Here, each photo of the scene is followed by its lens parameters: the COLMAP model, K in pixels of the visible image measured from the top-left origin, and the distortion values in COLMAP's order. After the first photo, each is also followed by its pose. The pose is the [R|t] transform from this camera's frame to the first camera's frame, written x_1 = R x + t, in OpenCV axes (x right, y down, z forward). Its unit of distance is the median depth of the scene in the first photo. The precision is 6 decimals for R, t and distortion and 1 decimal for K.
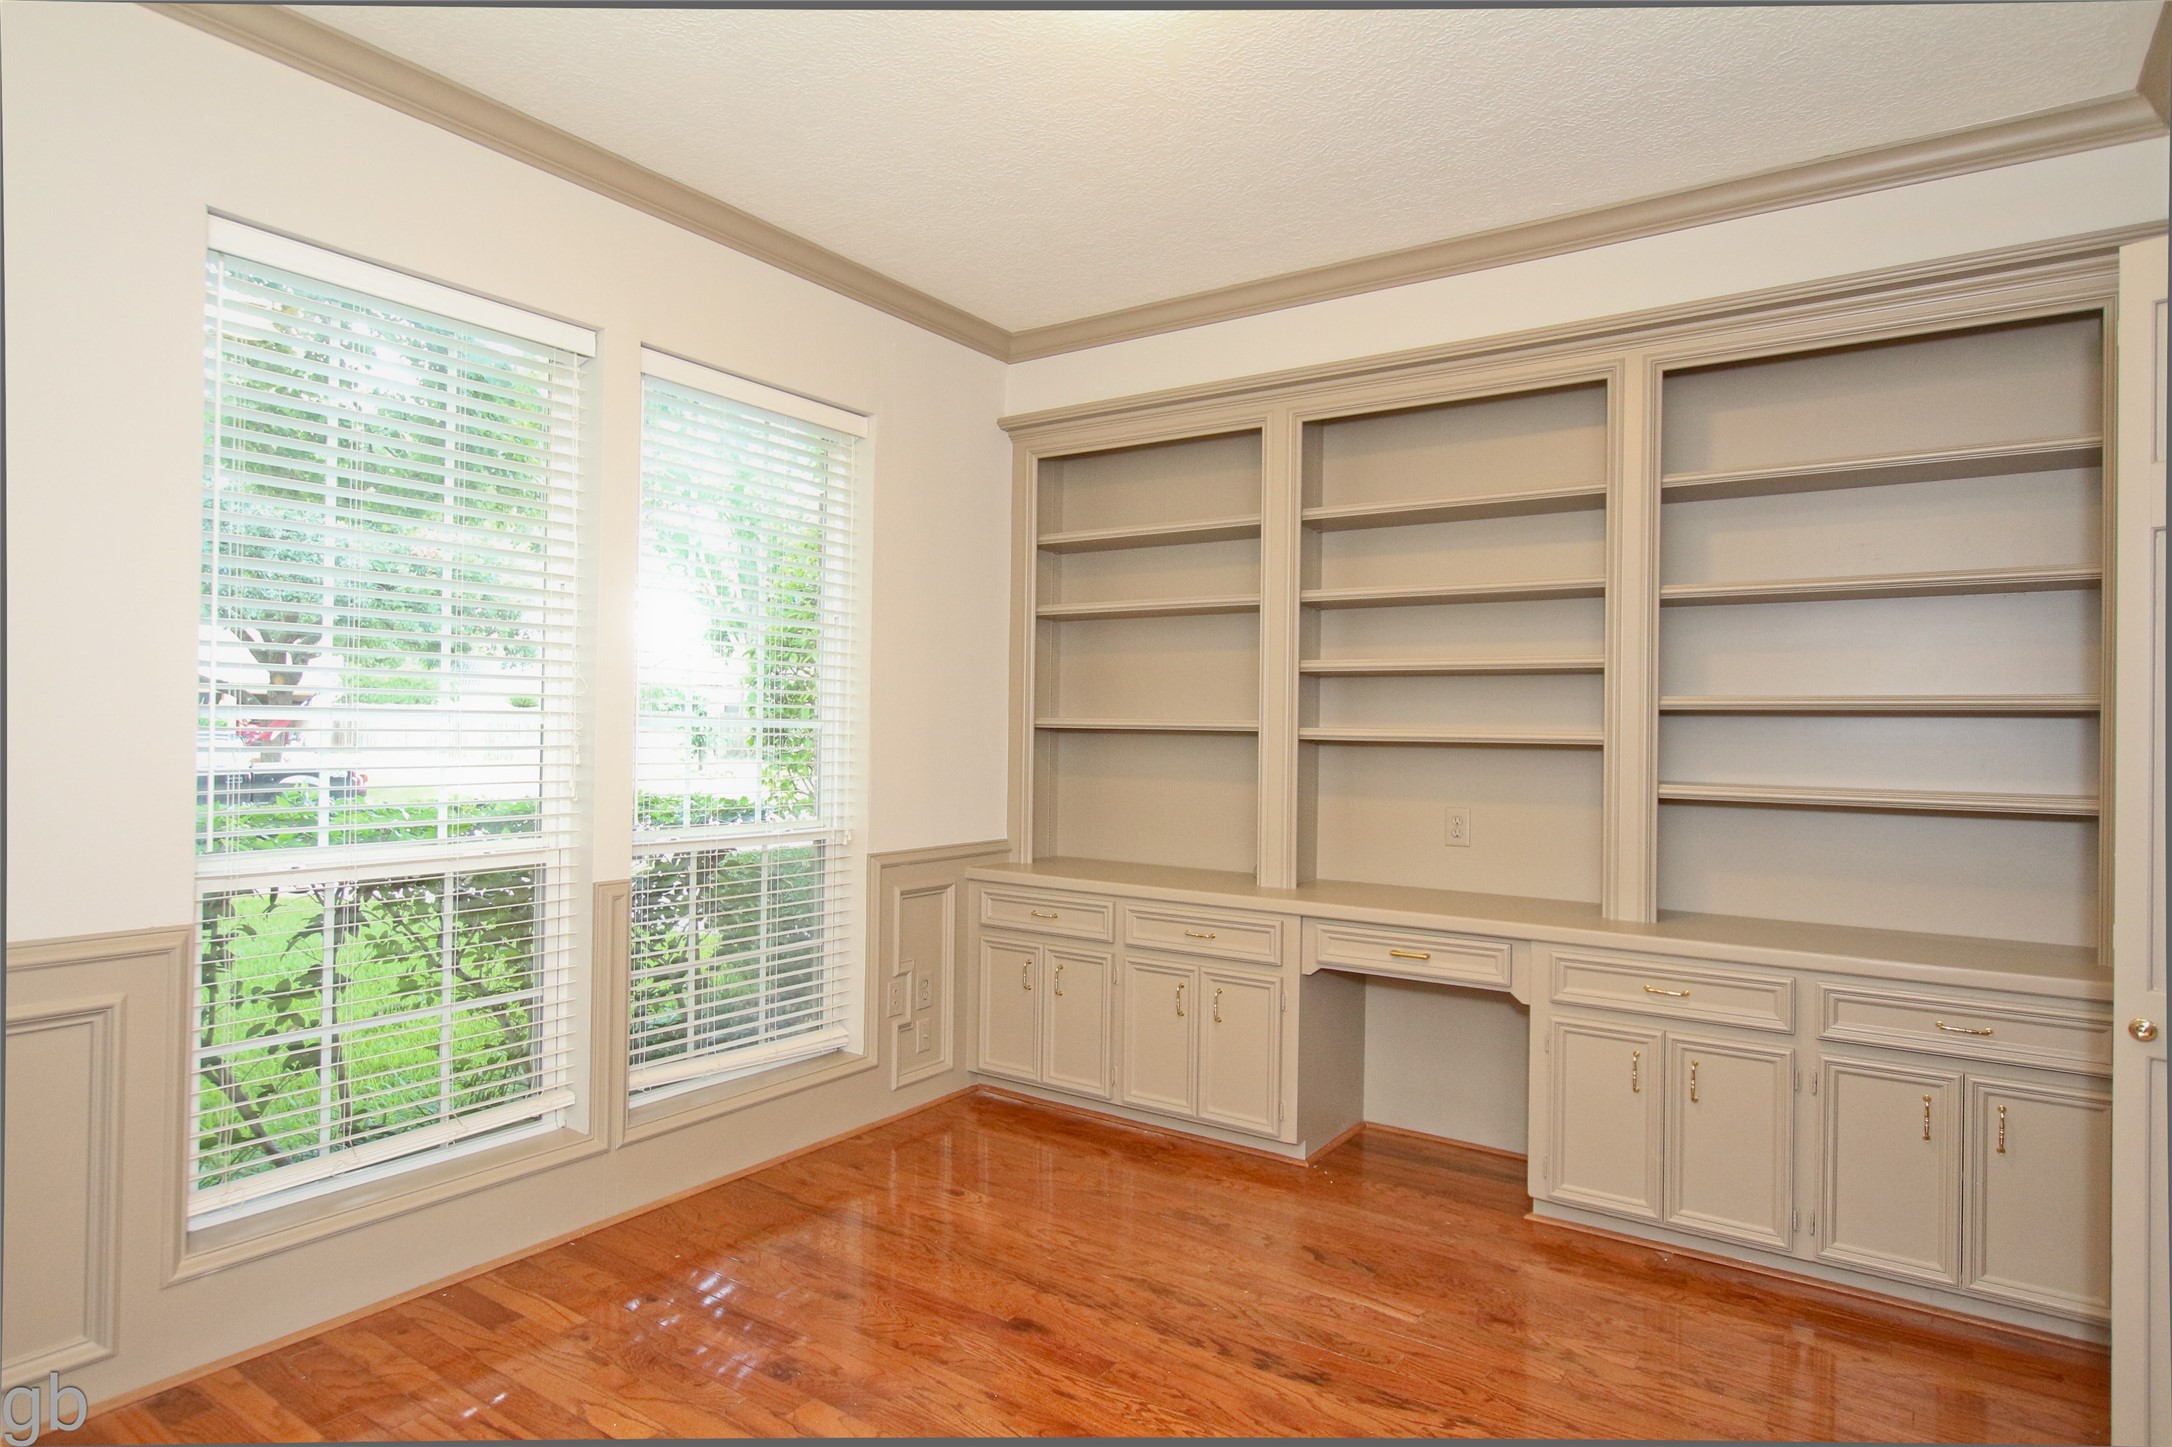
lens RADIAL K [[1270.1, 0, 1086.1], [0, 1270.1, 722.5], [0, 0, 1]] dist [-0.010101, -0.001836]
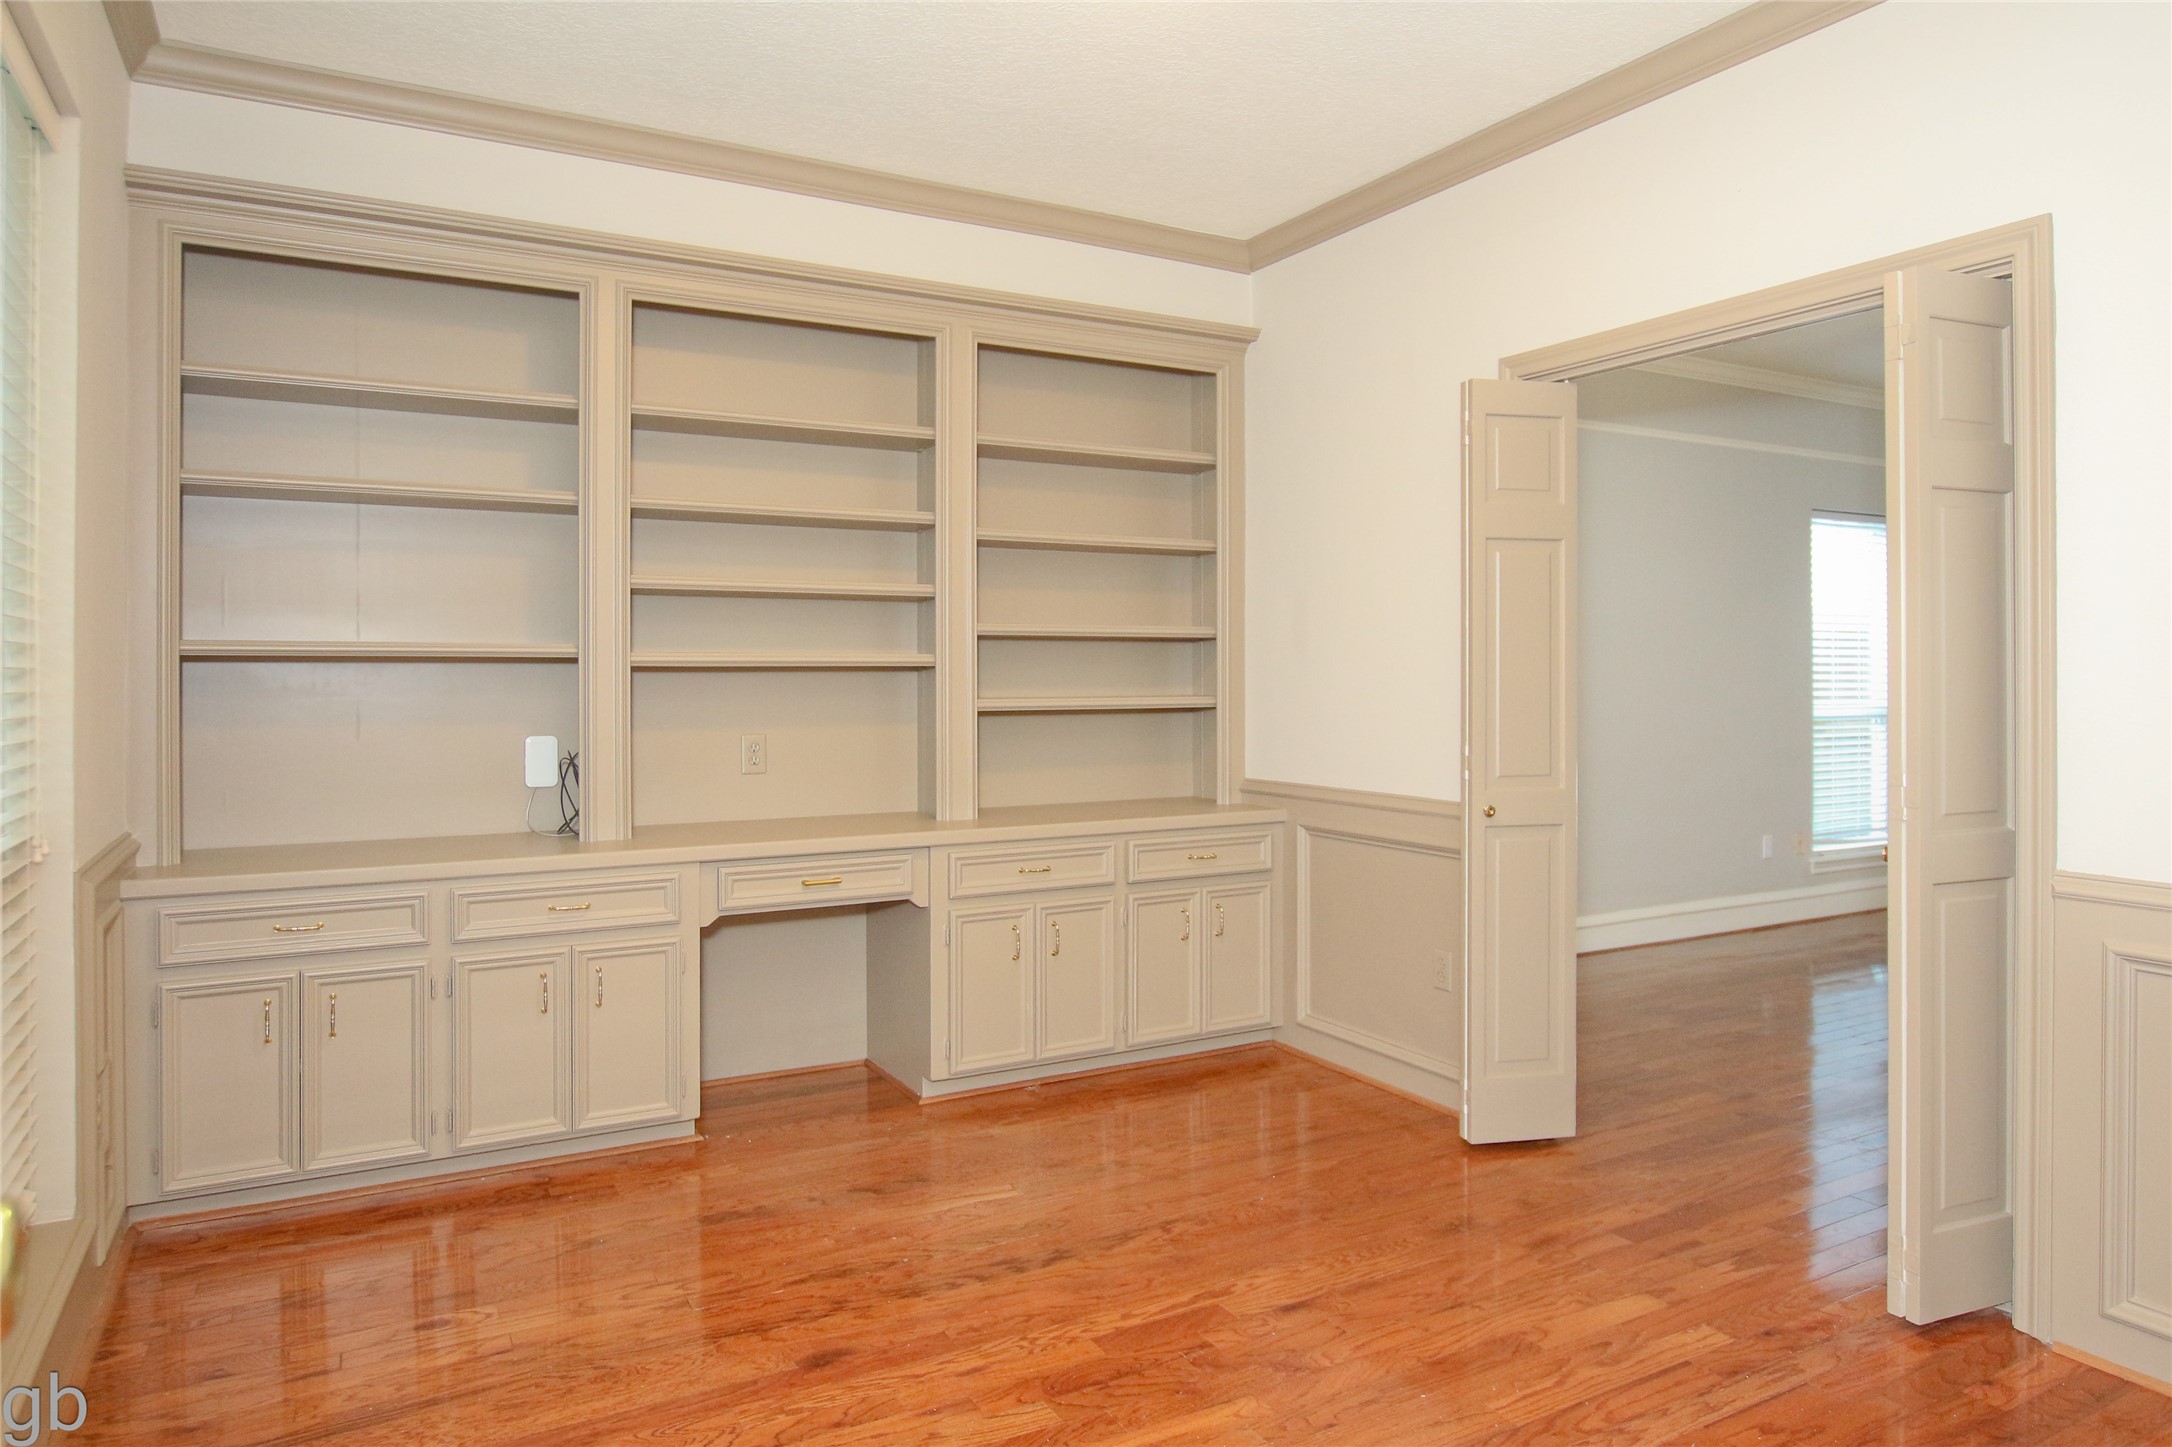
lens RADIAL K [[1270.1, 0, 1057.3], [0, 1270.1, 672.7], [0, 0, 1]] dist [-0.010101, -0.001836]
pose [[0.451249, -0.024036, 0.892075, -0.492223], [-0.000734, 0.999627, 0.027305, -0.006124], [-0.892398, -0.012976, 0.451063, 0.358701]]
